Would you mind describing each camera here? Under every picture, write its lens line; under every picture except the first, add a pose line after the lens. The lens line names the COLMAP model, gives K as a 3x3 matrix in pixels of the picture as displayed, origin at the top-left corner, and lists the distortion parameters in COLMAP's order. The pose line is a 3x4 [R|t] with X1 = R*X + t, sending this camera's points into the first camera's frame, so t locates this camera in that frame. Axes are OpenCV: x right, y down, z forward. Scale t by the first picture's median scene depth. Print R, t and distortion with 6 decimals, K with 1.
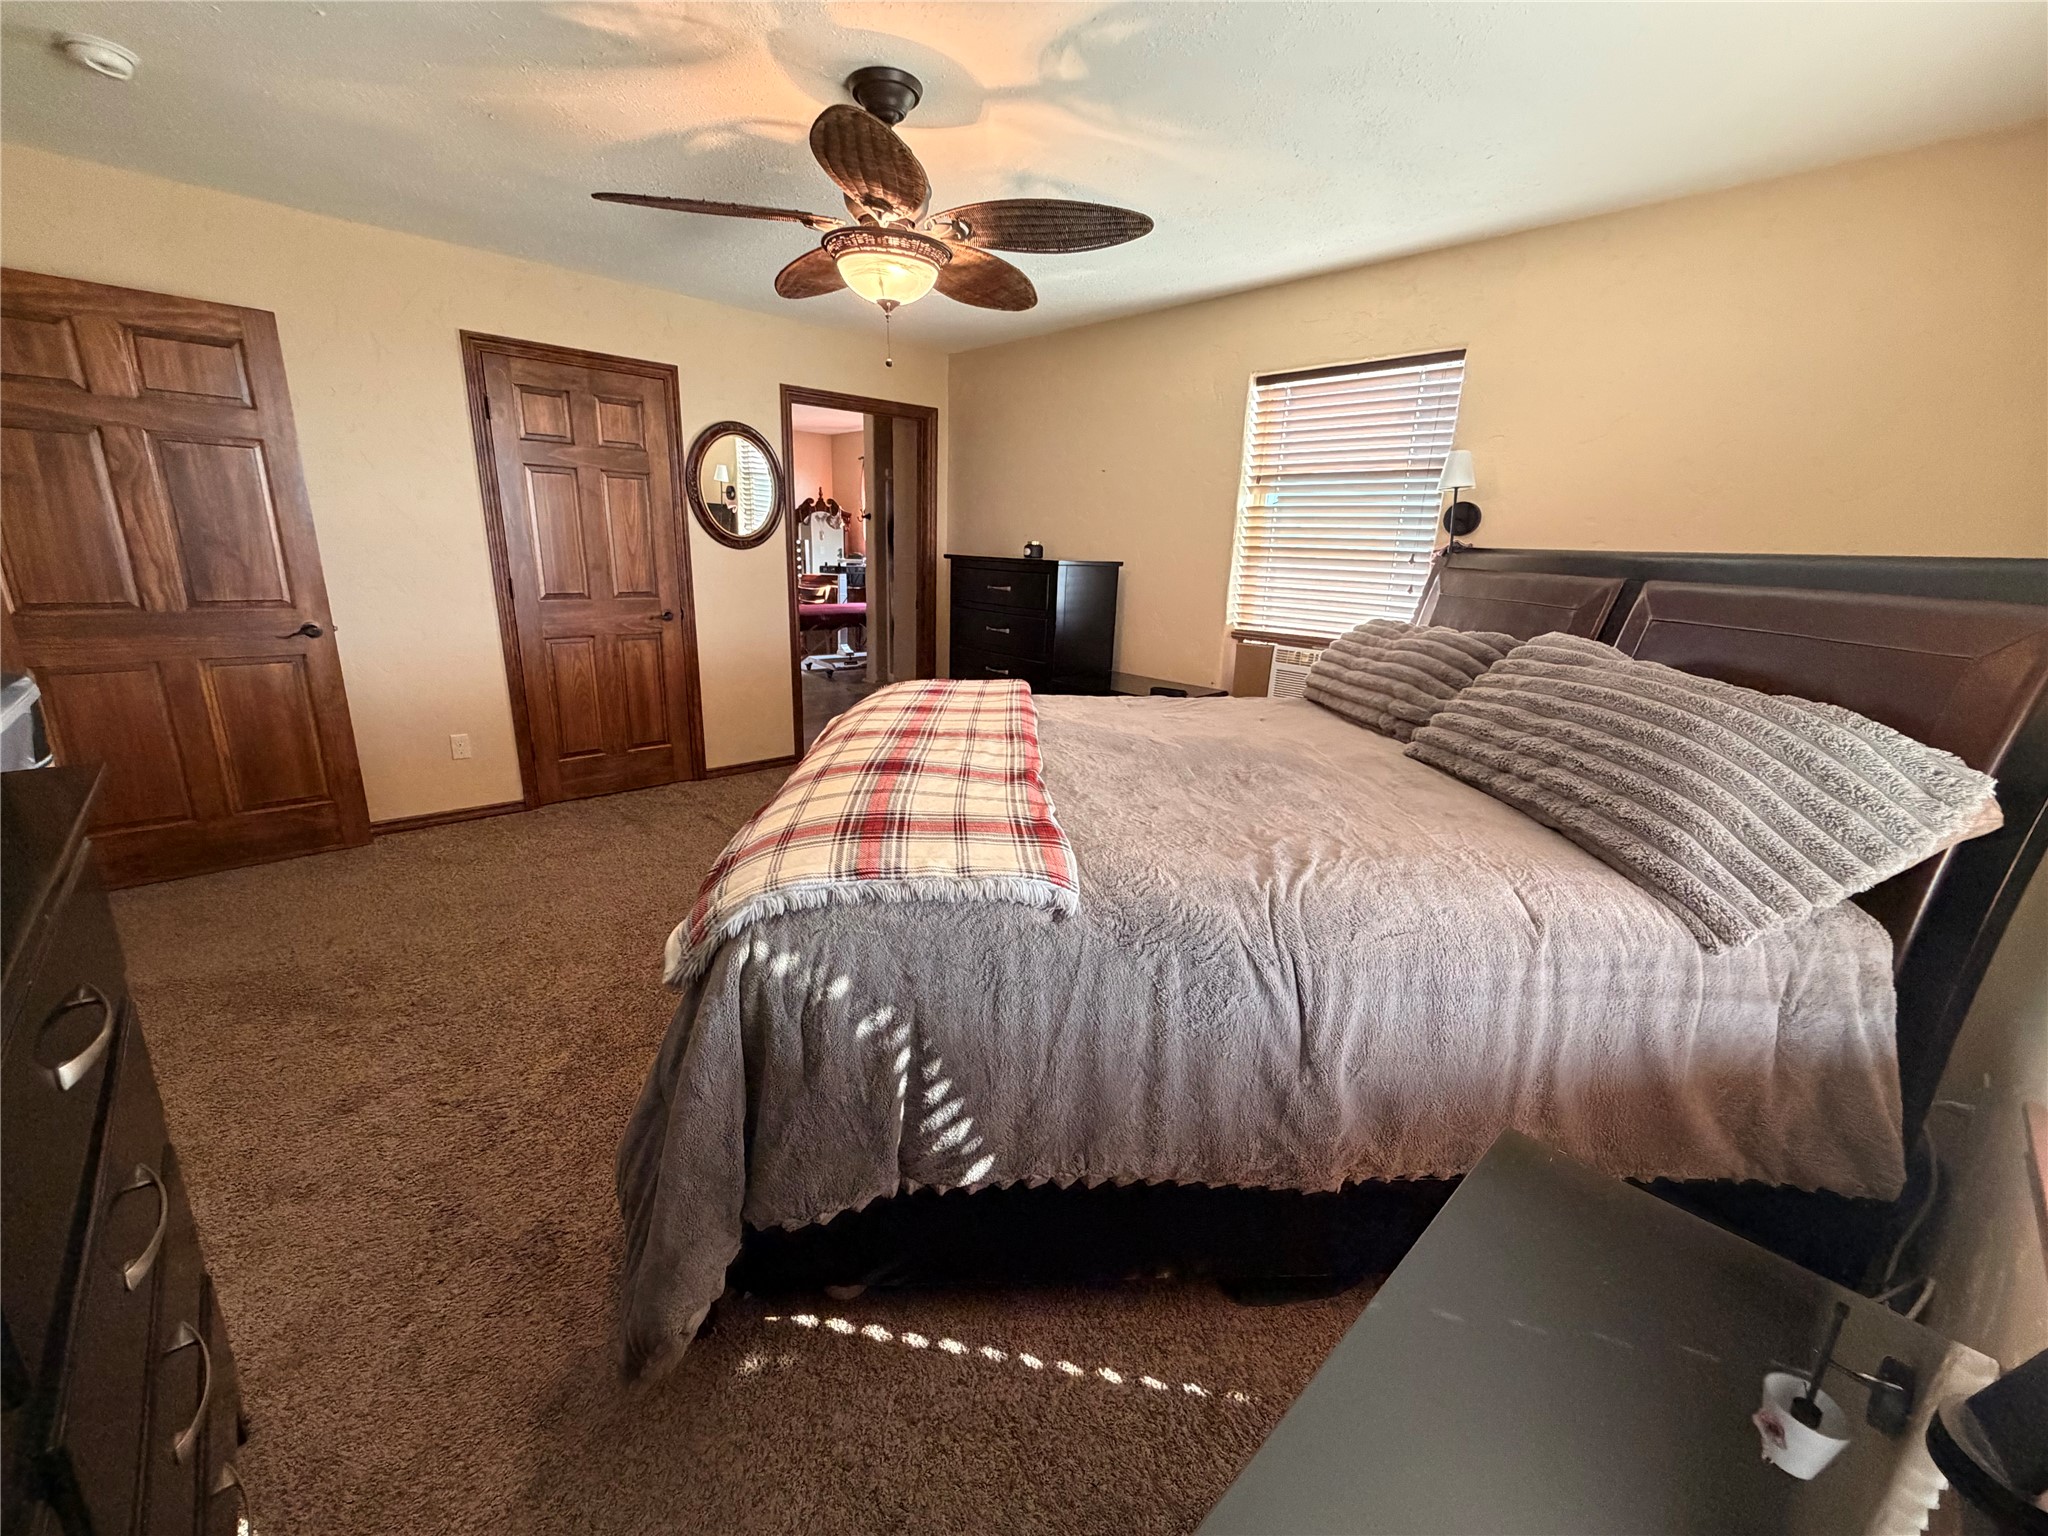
lens RADIAL K [[829.2, 0, 1019.4], [0, 829.2, 773.7], [0, 0, 1]] dist [-0.015217, -0.000037]
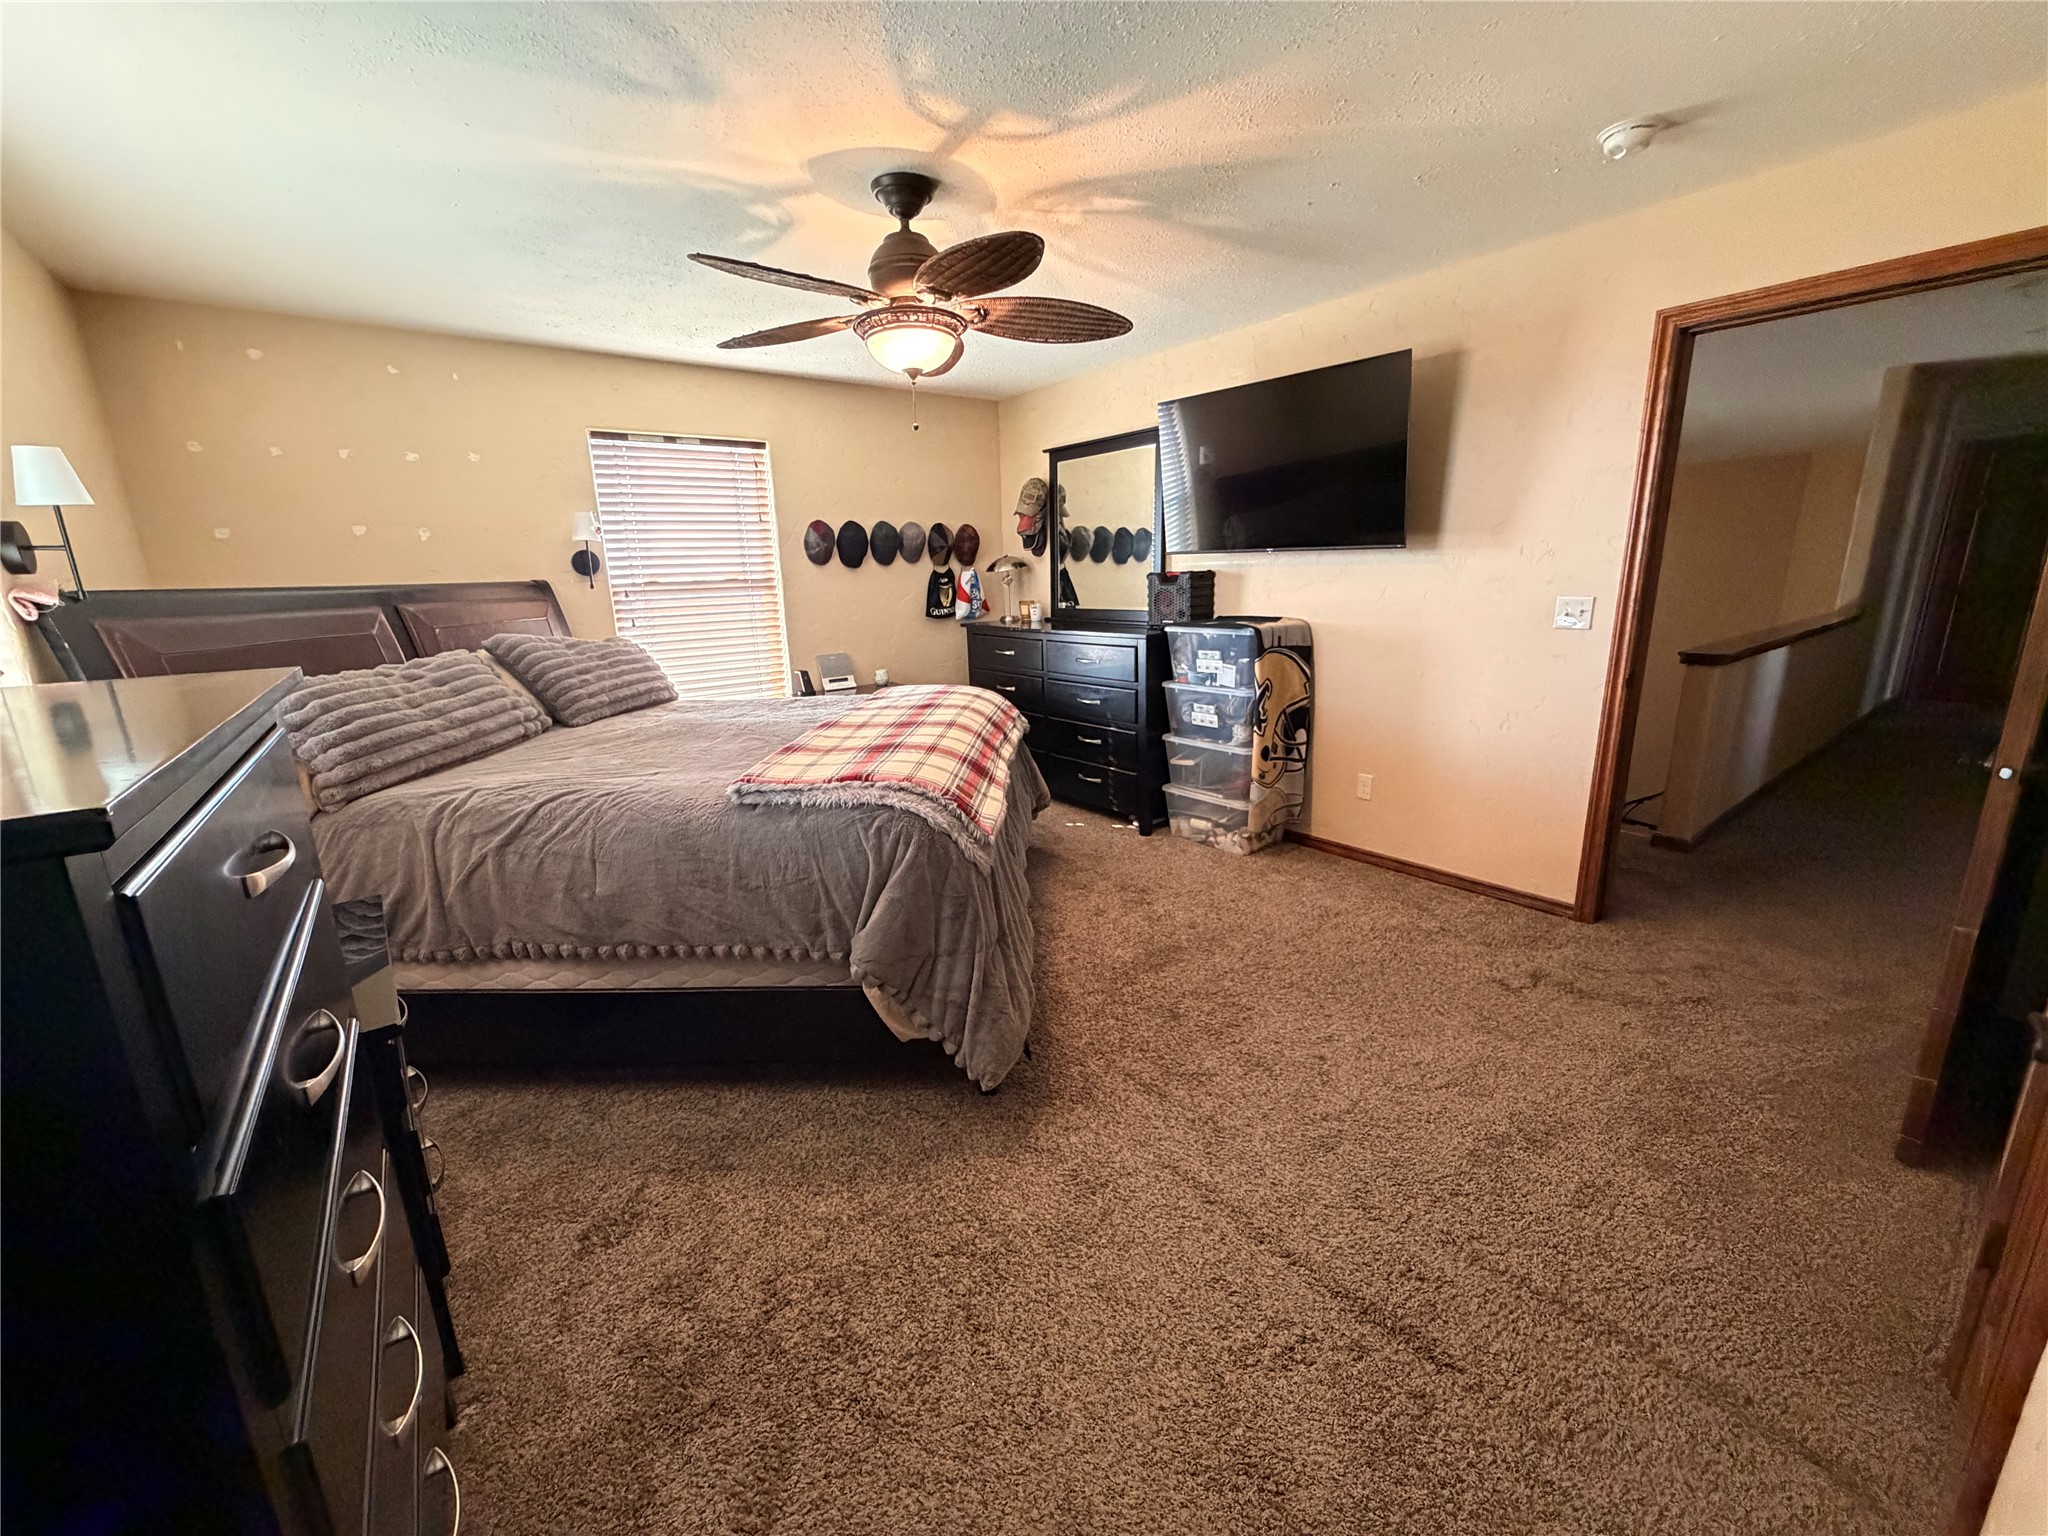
lens RADIAL K [[829.2, 0, 1022.6], [0, 829.2, 773.1], [0, 0, 1]] dist [-0.015217, -0.000037]
pose [[-0.995541, -0.026008, 0.090671, -0.444638], [0.021639, 0.872638, 0.487889, -0.672766], [-0.091812, 0.487675, -0.868184, 2.335676]]
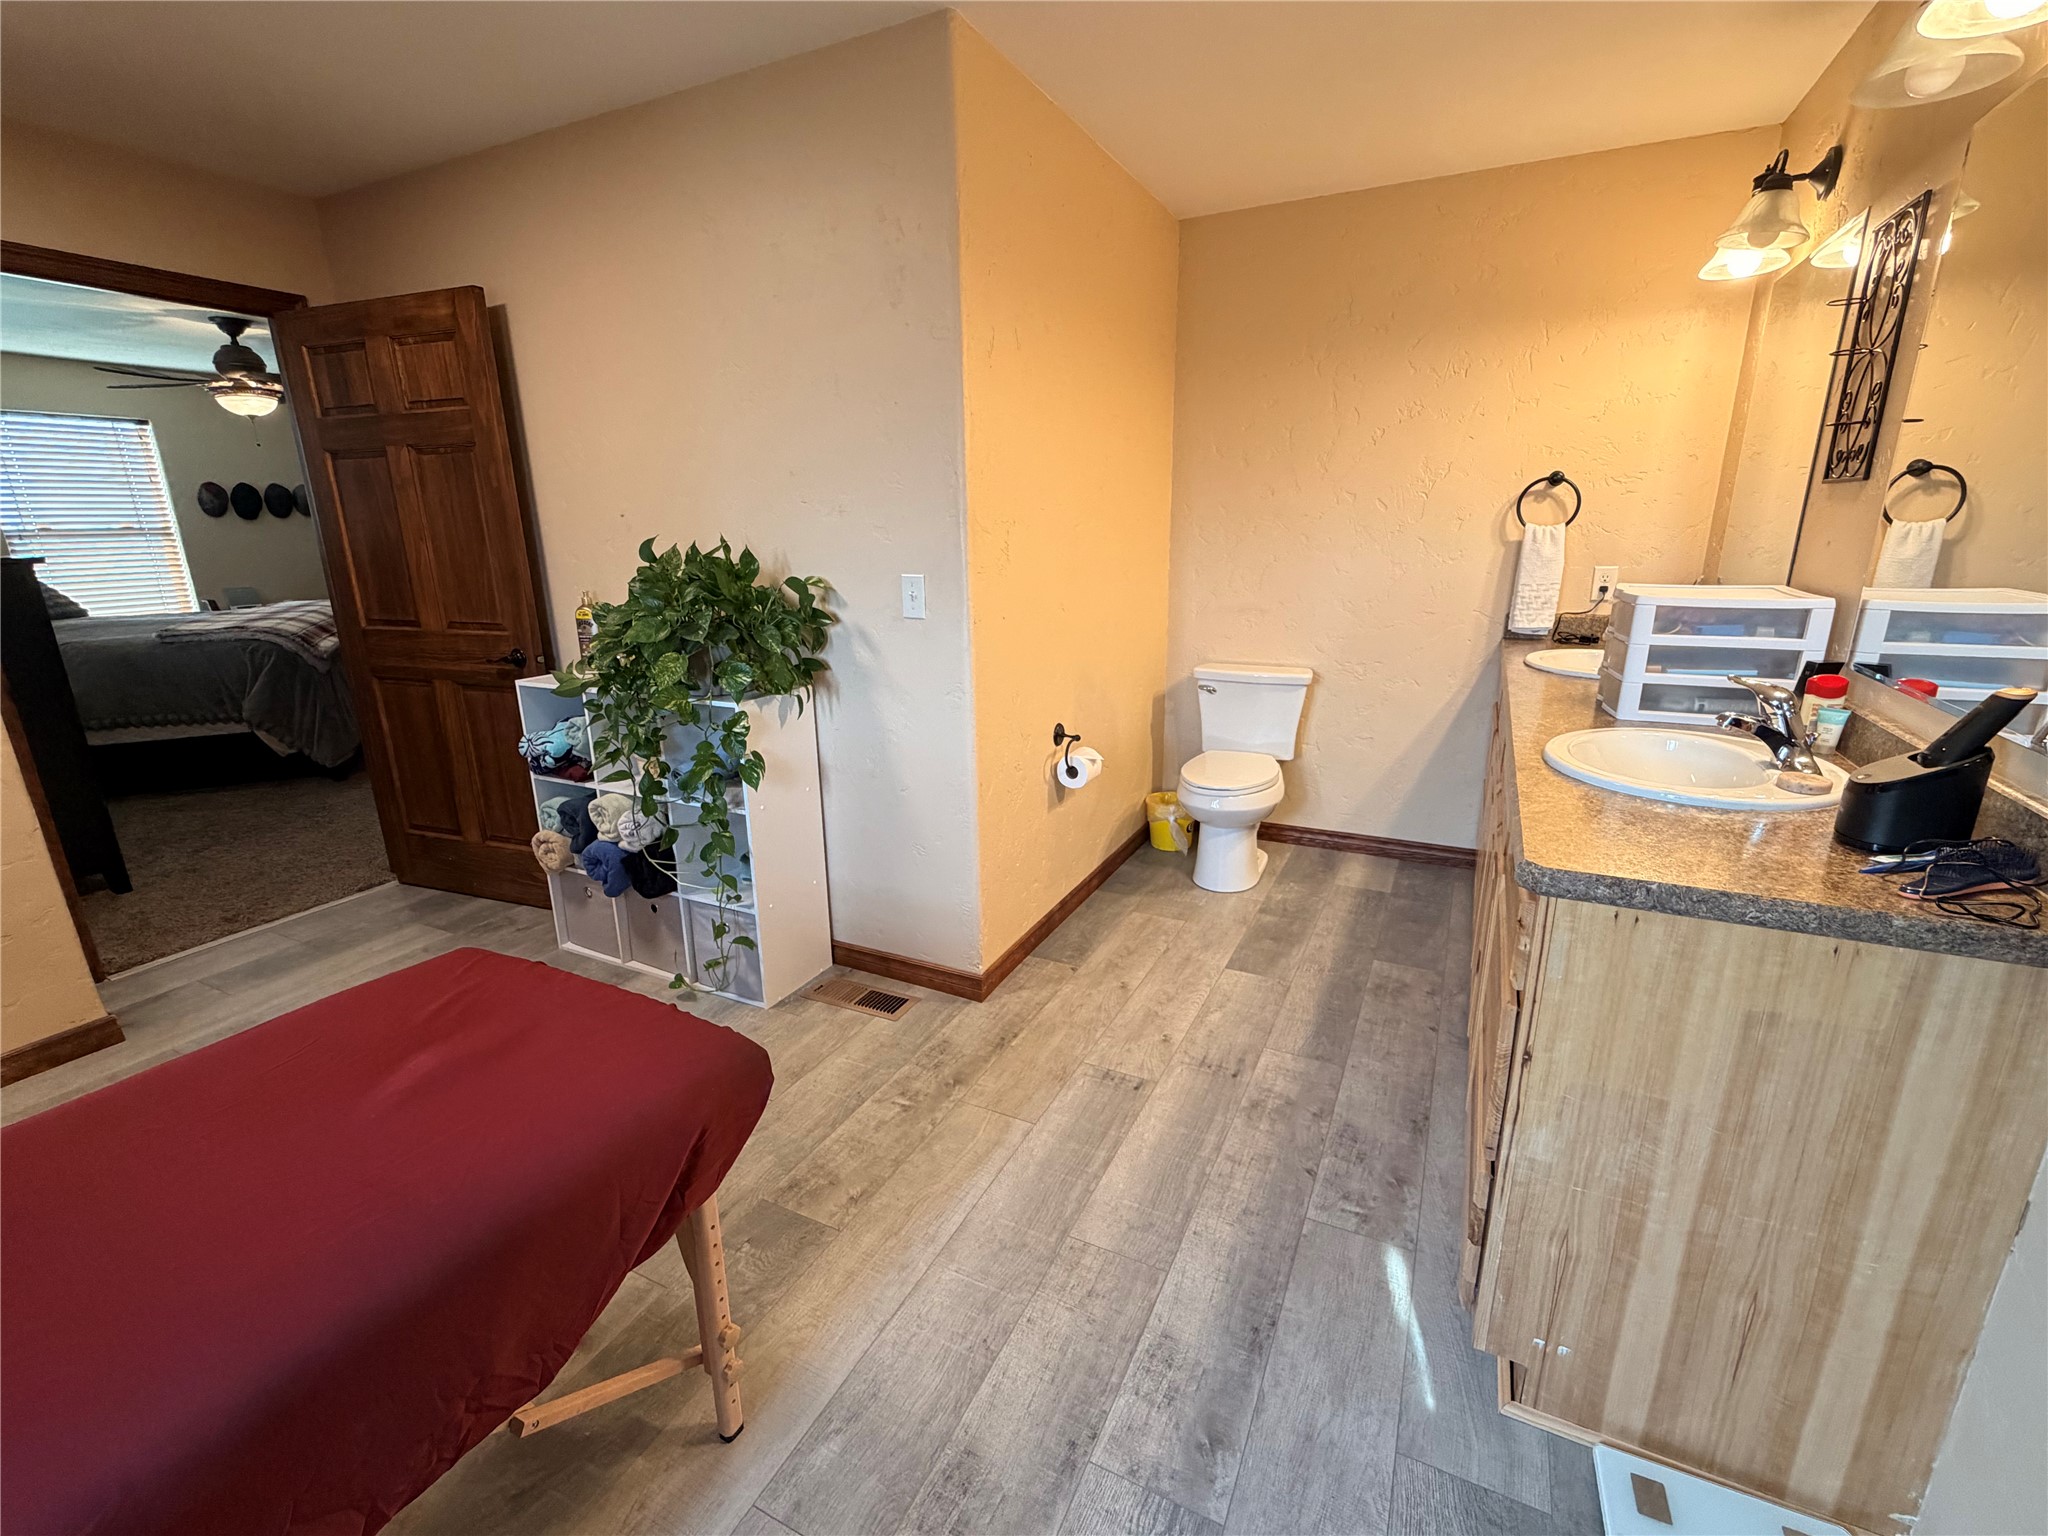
lens RADIAL K [[896.4, 0, 1014.1], [0, 896.4, 772.8], [0, 0, 1]] dist [-0.003937, -0.000019]
pose [[-0.936713, 0.074086, -0.342169, -1.308366], [-0.111264, 0.863685, 0.491598, -1.256551], [0.331946, 0.498557, -0.800782, 4.392775]]
